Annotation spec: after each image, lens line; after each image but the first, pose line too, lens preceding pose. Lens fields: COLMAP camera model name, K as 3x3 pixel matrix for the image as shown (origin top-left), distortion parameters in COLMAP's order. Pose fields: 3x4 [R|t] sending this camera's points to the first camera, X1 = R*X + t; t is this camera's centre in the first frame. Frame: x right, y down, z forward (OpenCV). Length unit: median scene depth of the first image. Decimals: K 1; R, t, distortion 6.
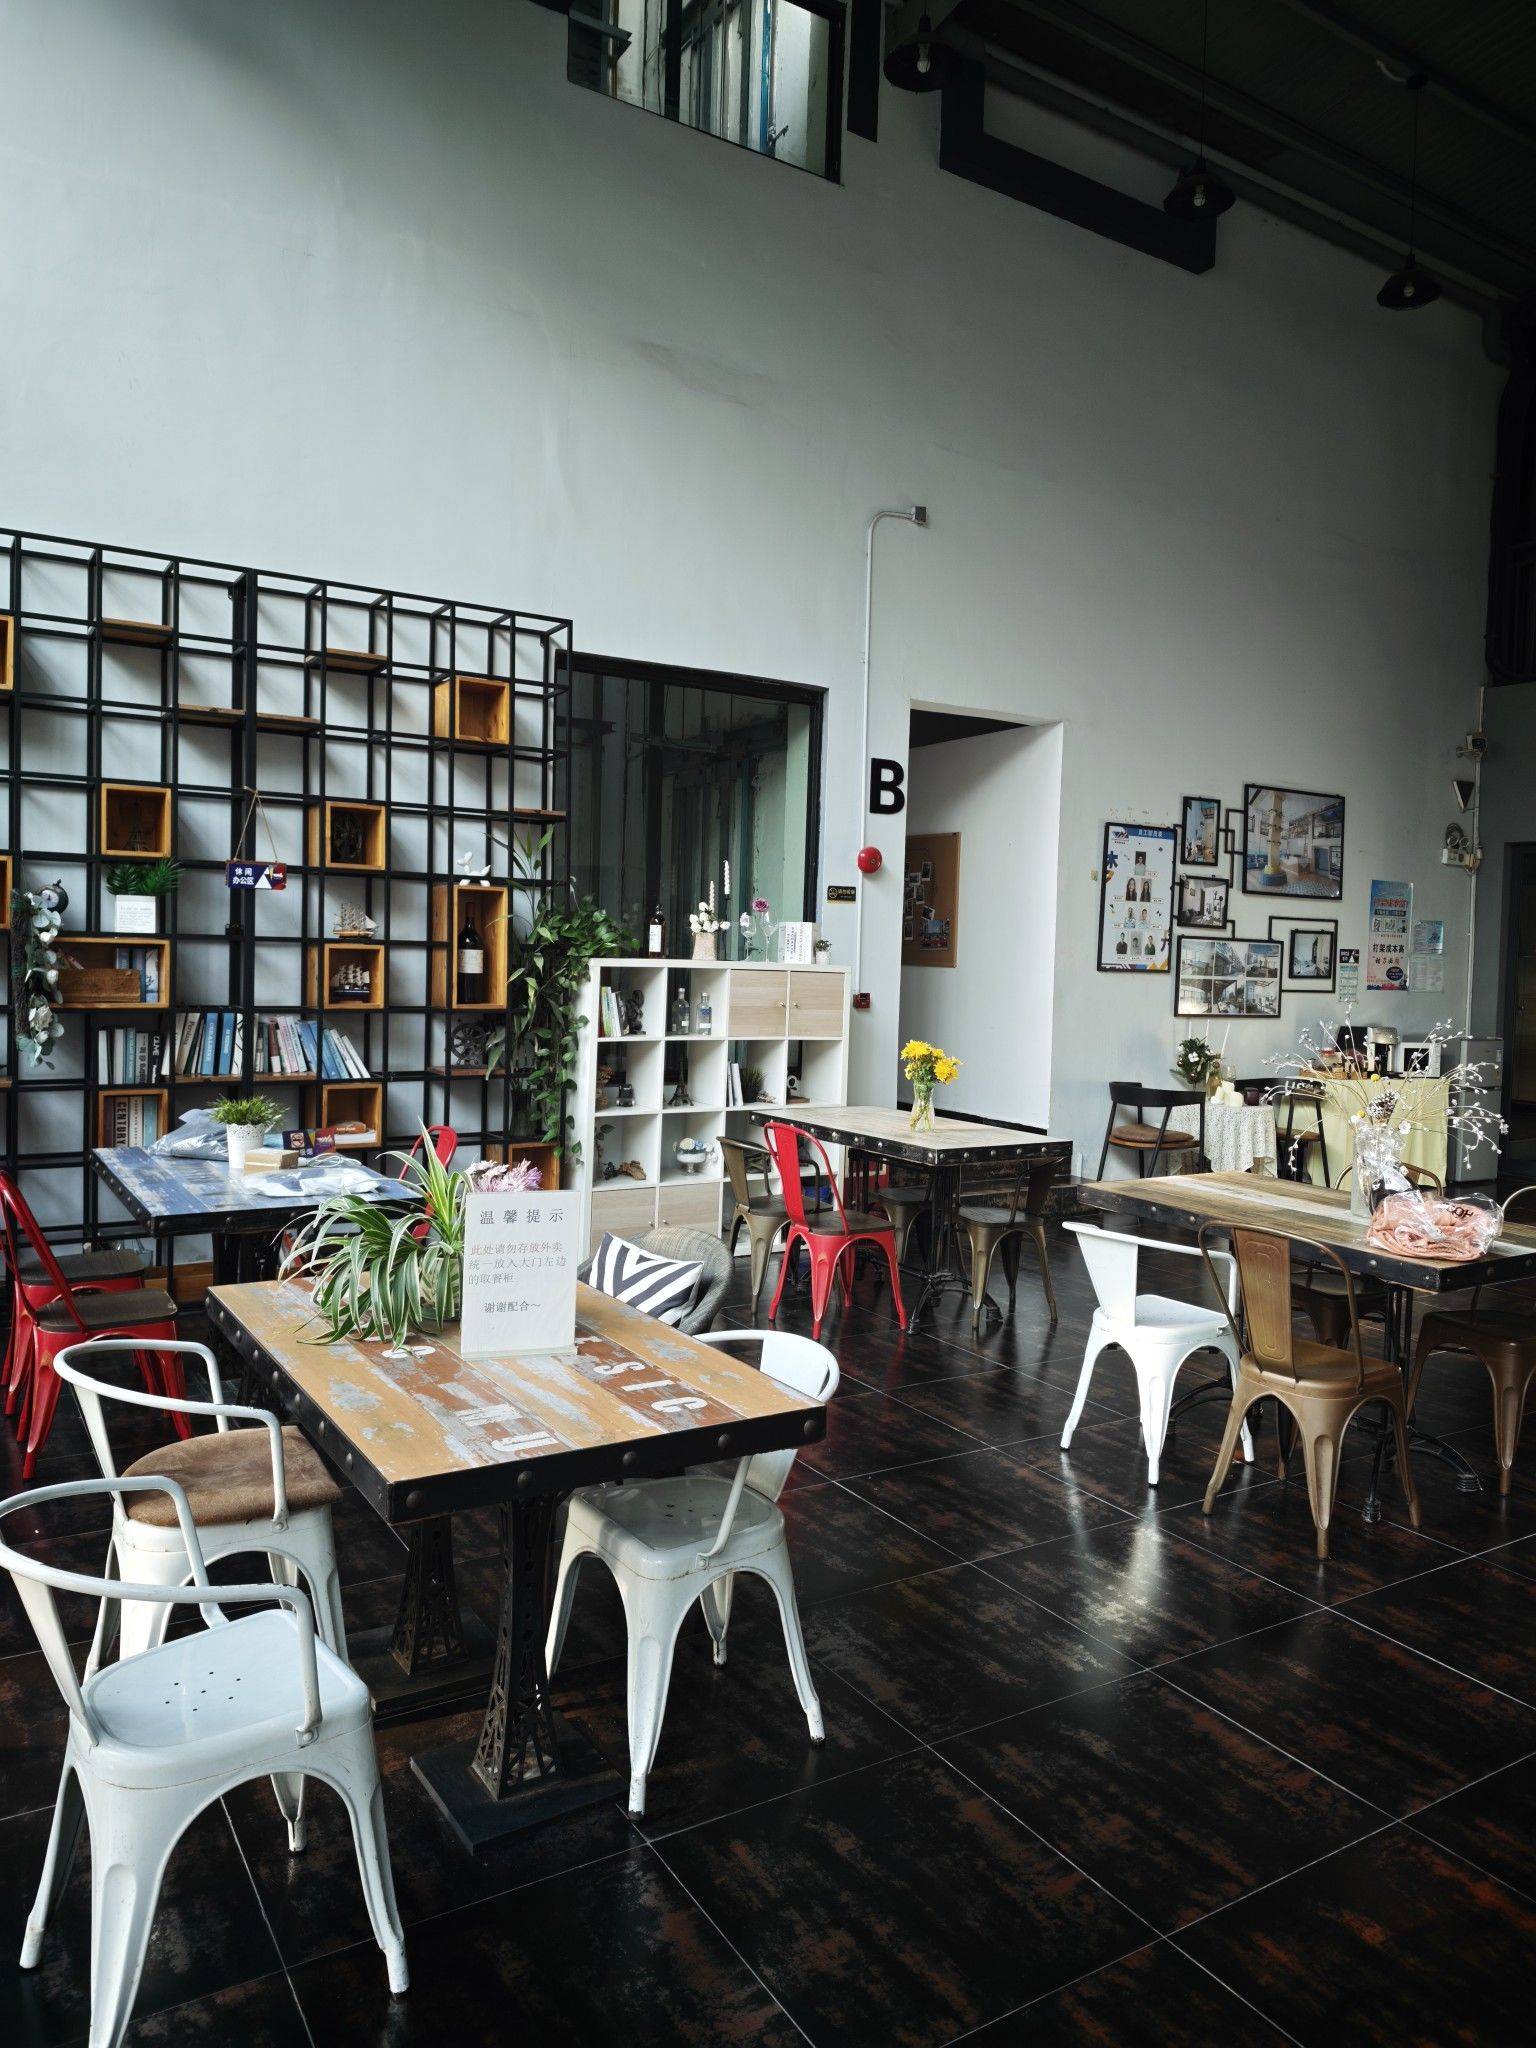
lens RADIAL K [[1397.0, 0, 767.8], [0, 1397.0, 1014.8], [0, 0, 1]] dist [-0.001486, -0.005912]
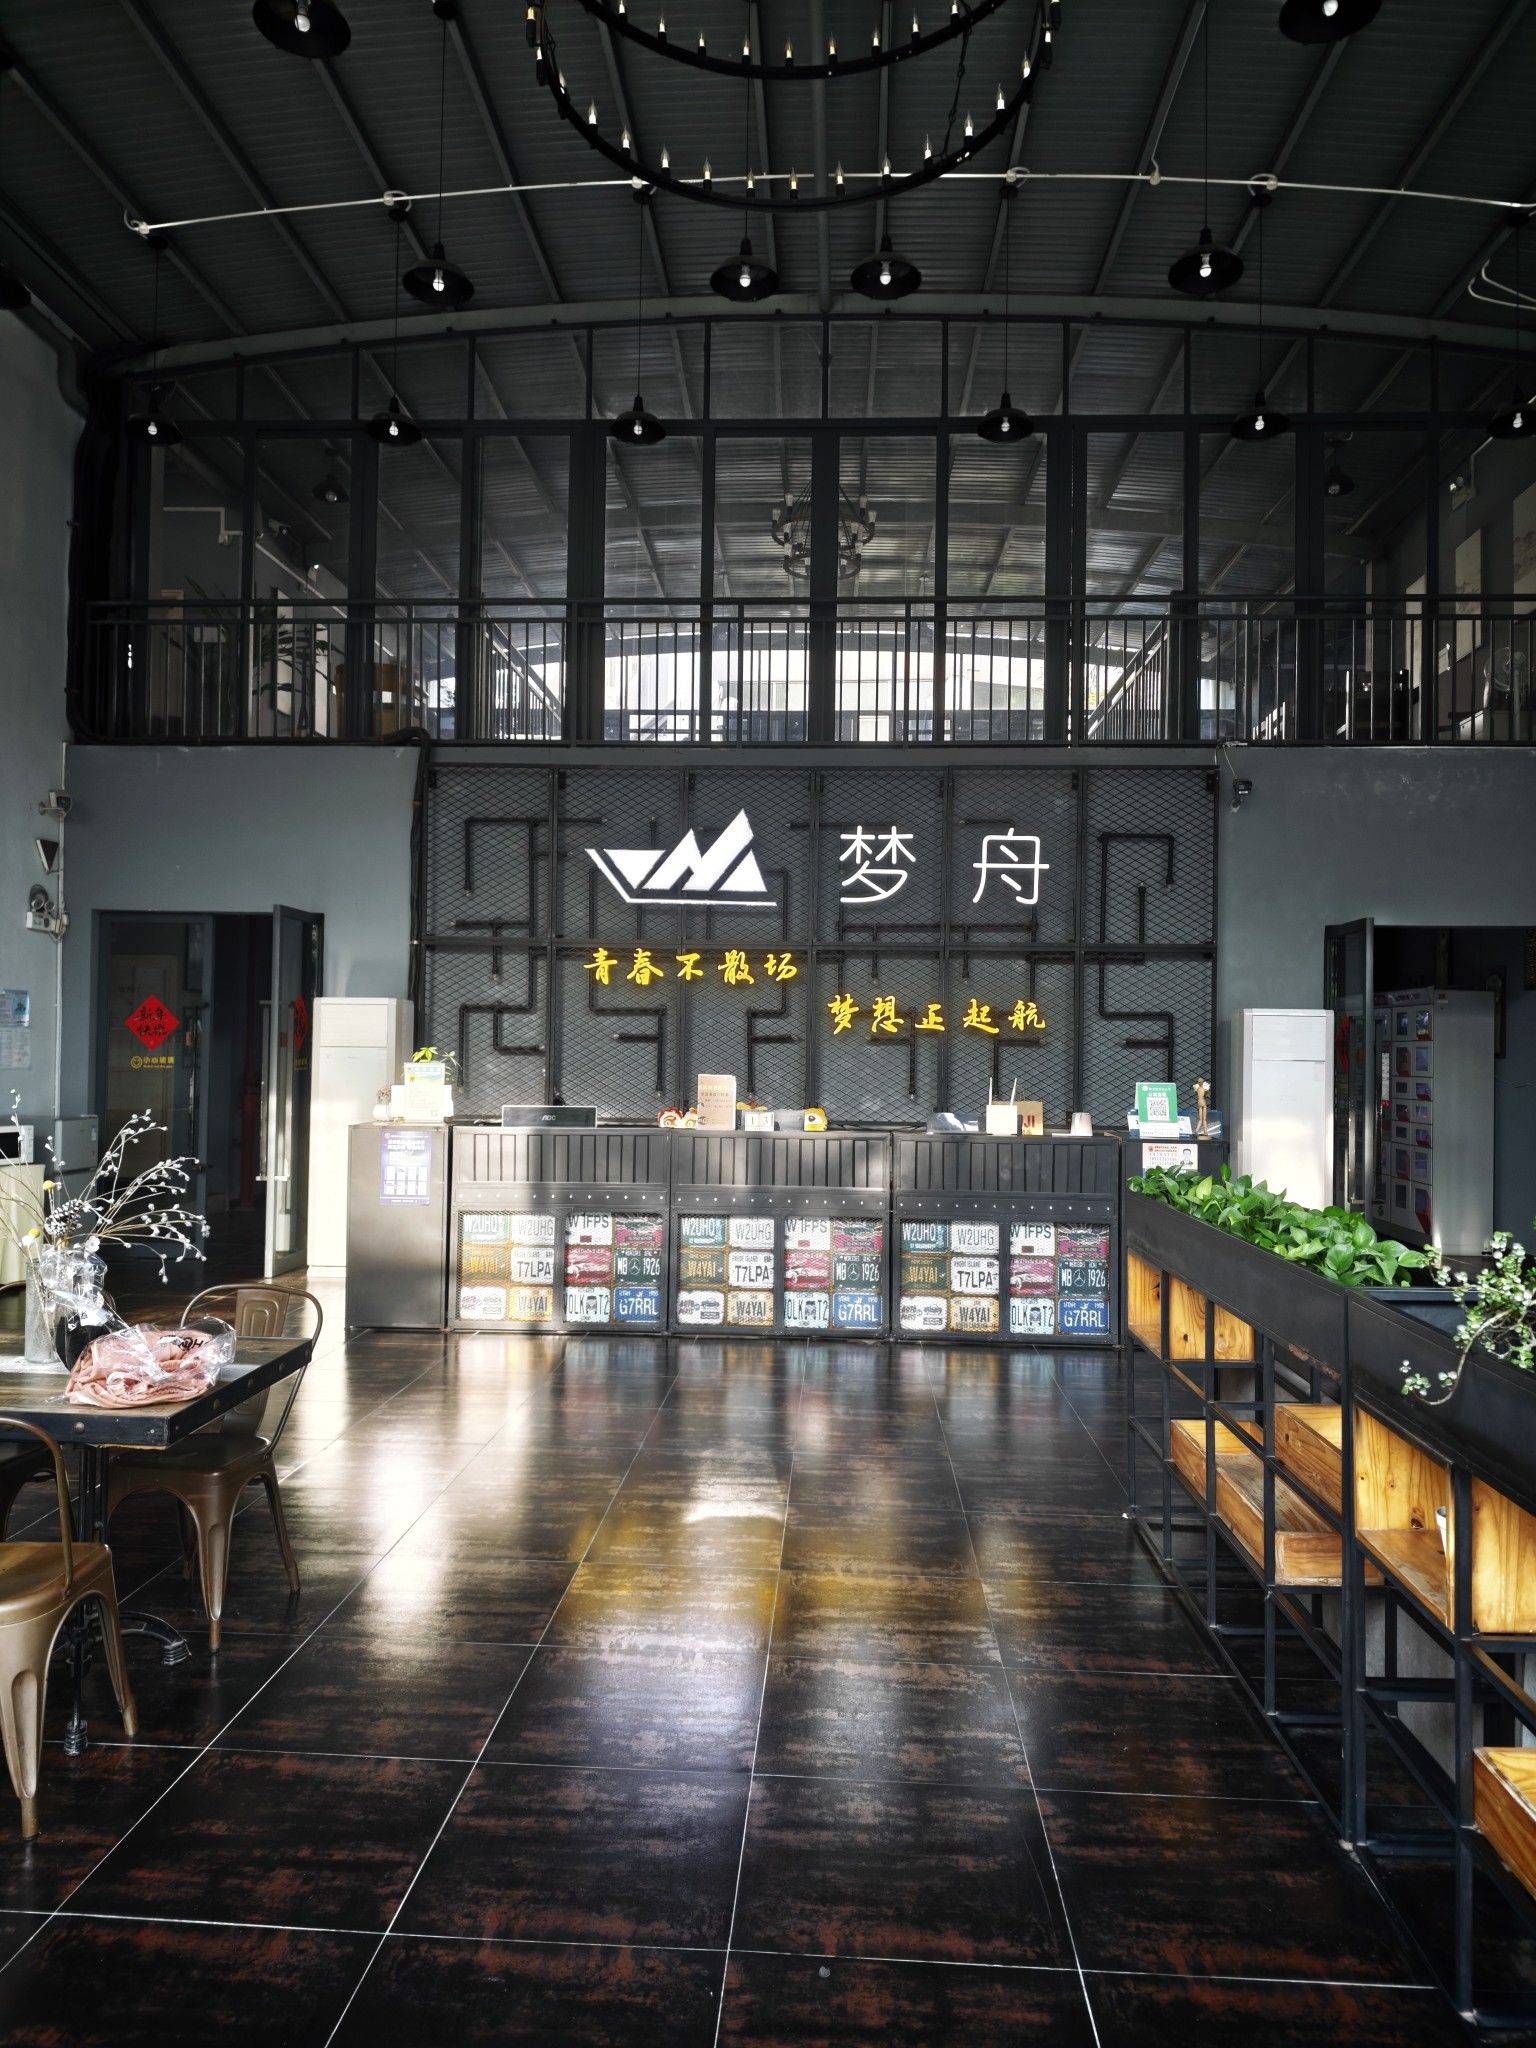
lens RADIAL K [[1397.0, 0, 761.0], [0, 1397.0, 1017.5], [0, 0, 1]] dist [-0.001486, -0.005912]
pose [[0.564450, -0.000881, 0.825467, 0.000572], [0.039901, 0.998860, -0.026219, -0.016829], [-0.824502, 0.047736, 0.563842, 0.229947]]
